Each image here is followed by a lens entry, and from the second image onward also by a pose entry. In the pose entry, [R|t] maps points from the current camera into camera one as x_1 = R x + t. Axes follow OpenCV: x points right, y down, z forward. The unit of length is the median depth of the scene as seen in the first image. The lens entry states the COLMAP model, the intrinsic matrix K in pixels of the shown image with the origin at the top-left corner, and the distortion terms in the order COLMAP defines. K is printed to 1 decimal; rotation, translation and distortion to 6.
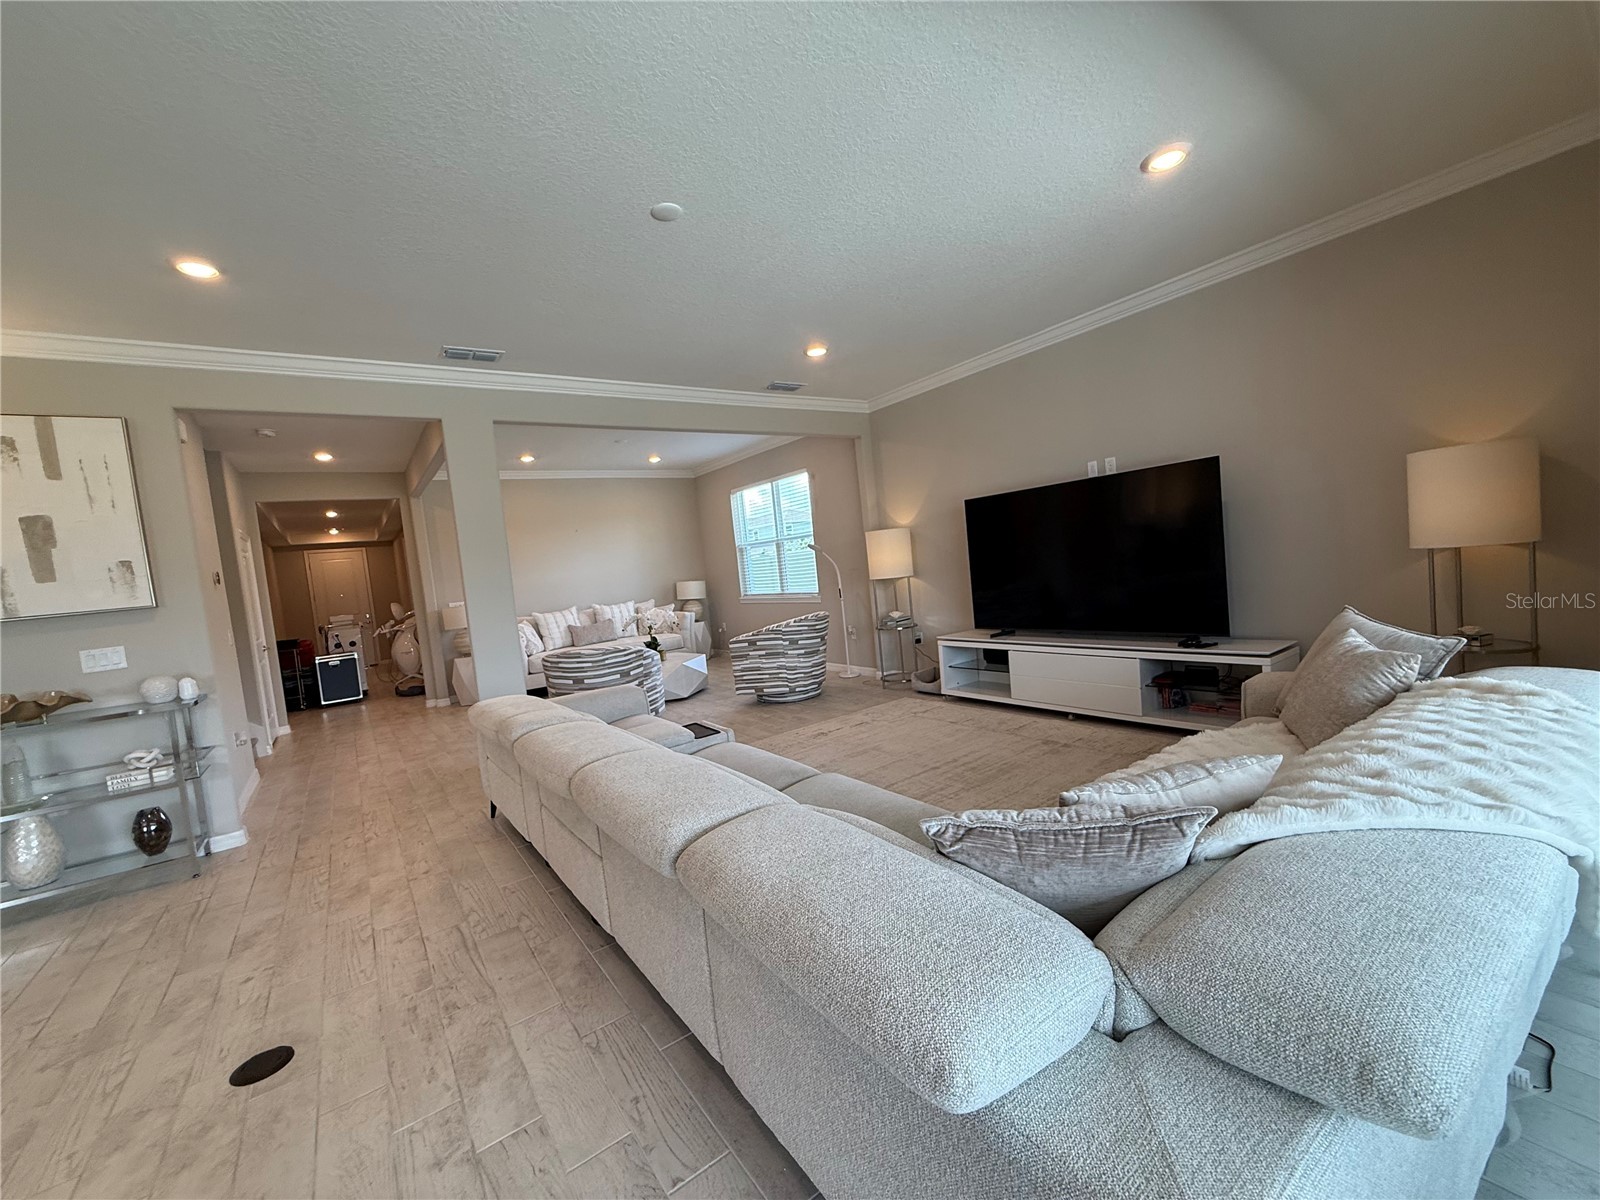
lens RADIAL K [[639.5, 0, 789.3], [0, 639.5, 601.2], [0, 0, 1]] dist [-0.000572, -0.000081]
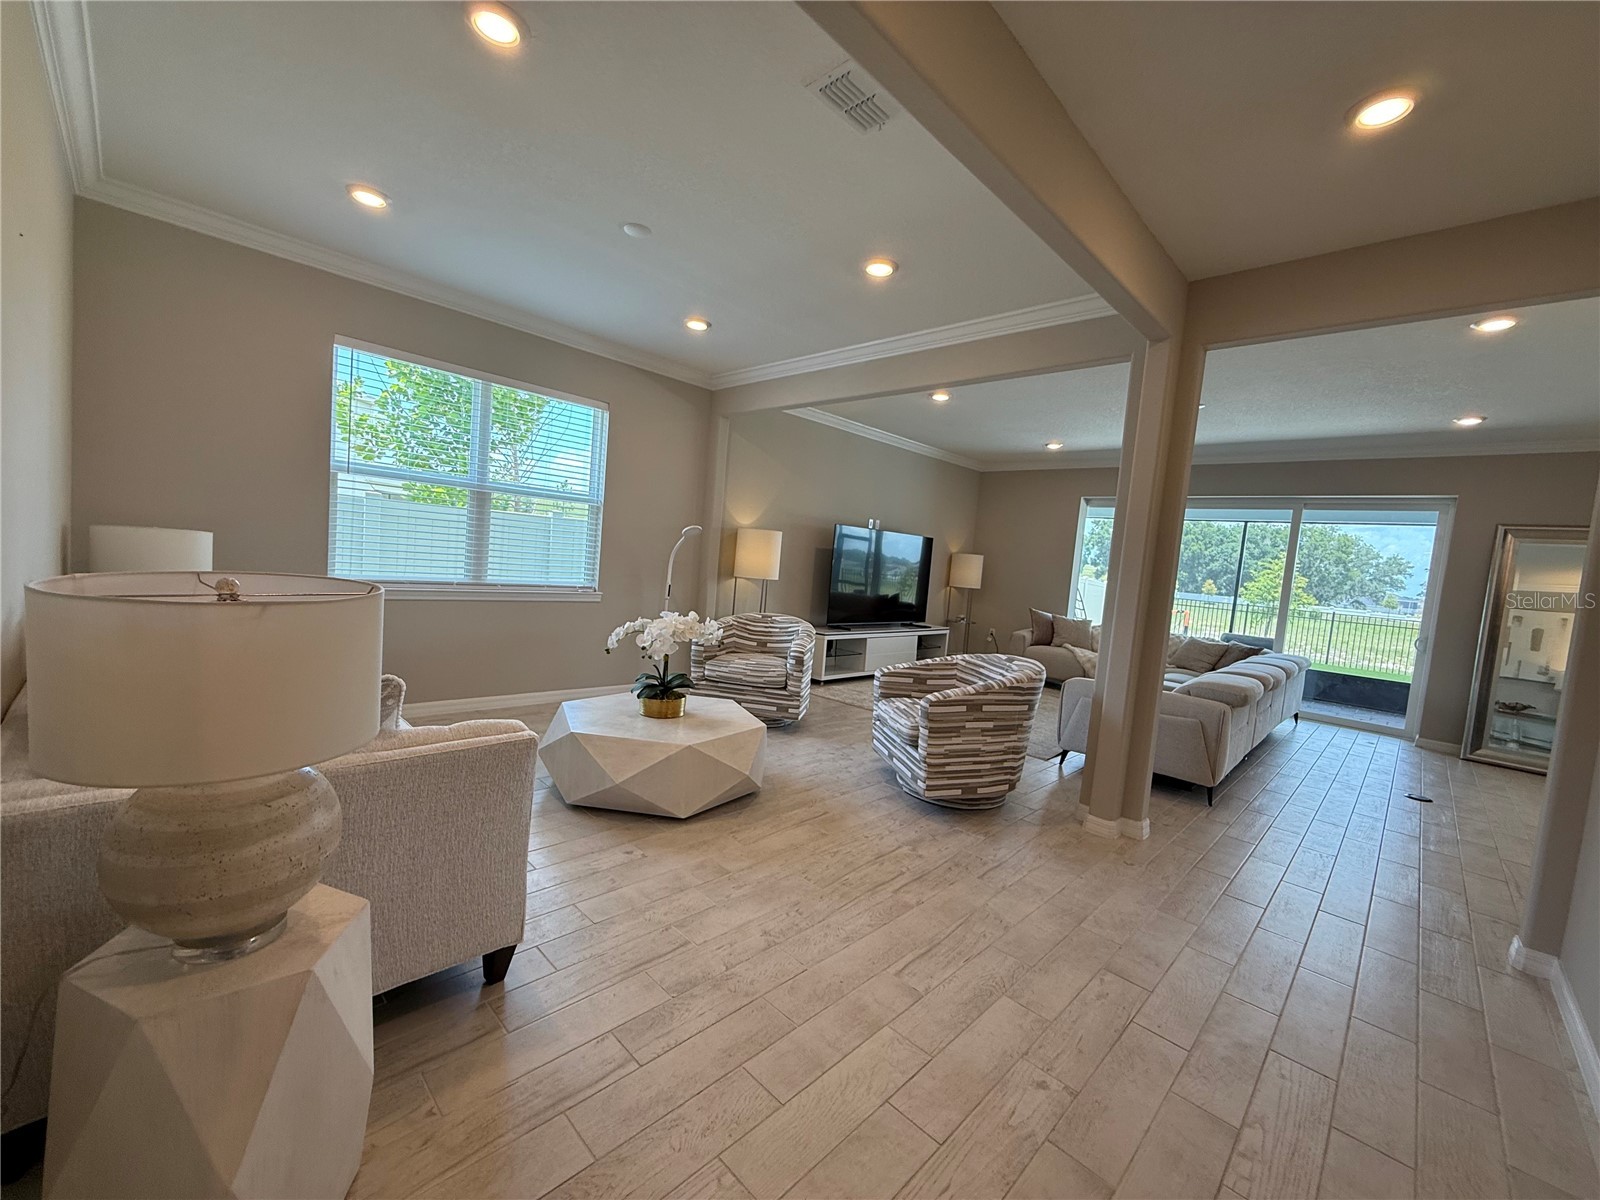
lens RADIAL K [[639.5, 0, 797.6], [0, 639.5, 606.3], [0, 0, 1]] dist [-0.000572, -0.000081]
pose [[-0.186577, 0.007317, 0.982413, -1.167383], [-0.008529, 0.999923, -0.009067, 0.020795], [-0.982403, -0.010071, -0.186500, 1.587785]]
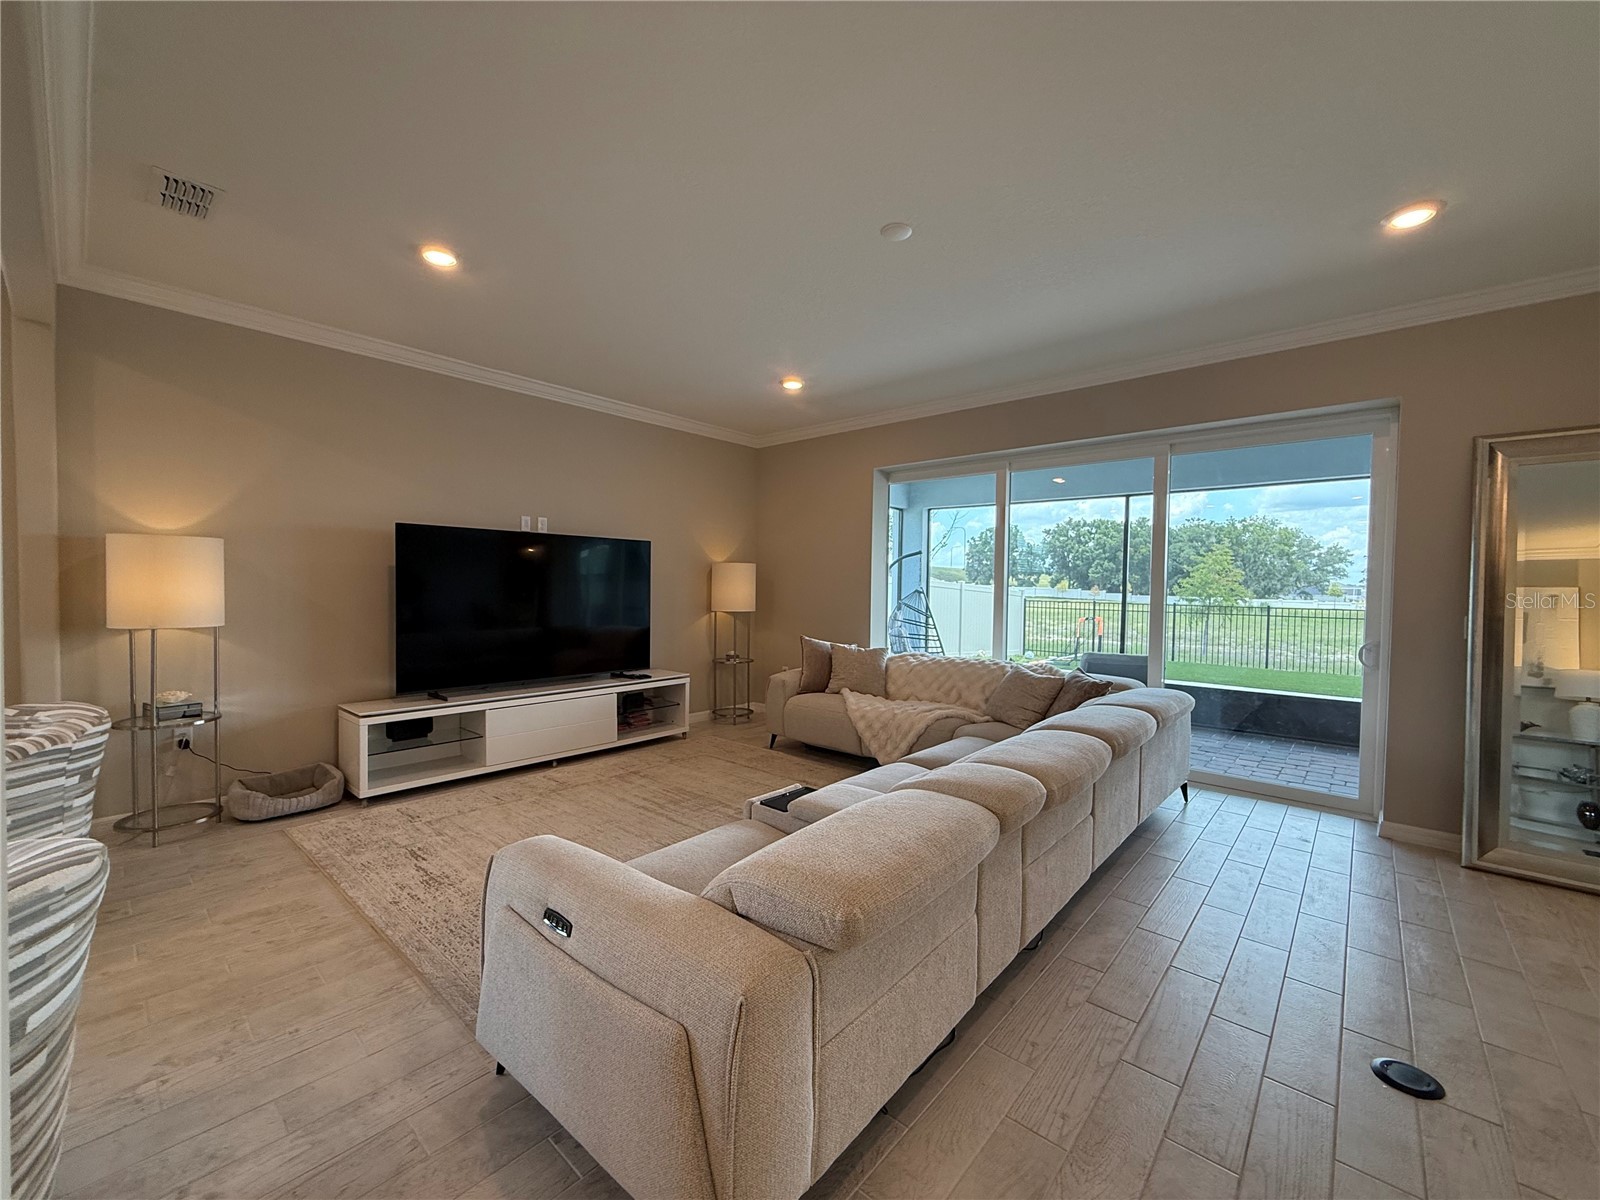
lens RADIAL K [[639.5, 0, 799.7], [0, 639.5, 605.2], [0, 0, 1]] dist [-0.000572, -0.000081]
pose [[-0.231421, 0.067440, 0.970513, -0.662519], [0.064536, 0.996461, -0.053854, 0.010176], [-0.970711, 0.050170, -0.234955, 0.860930]]
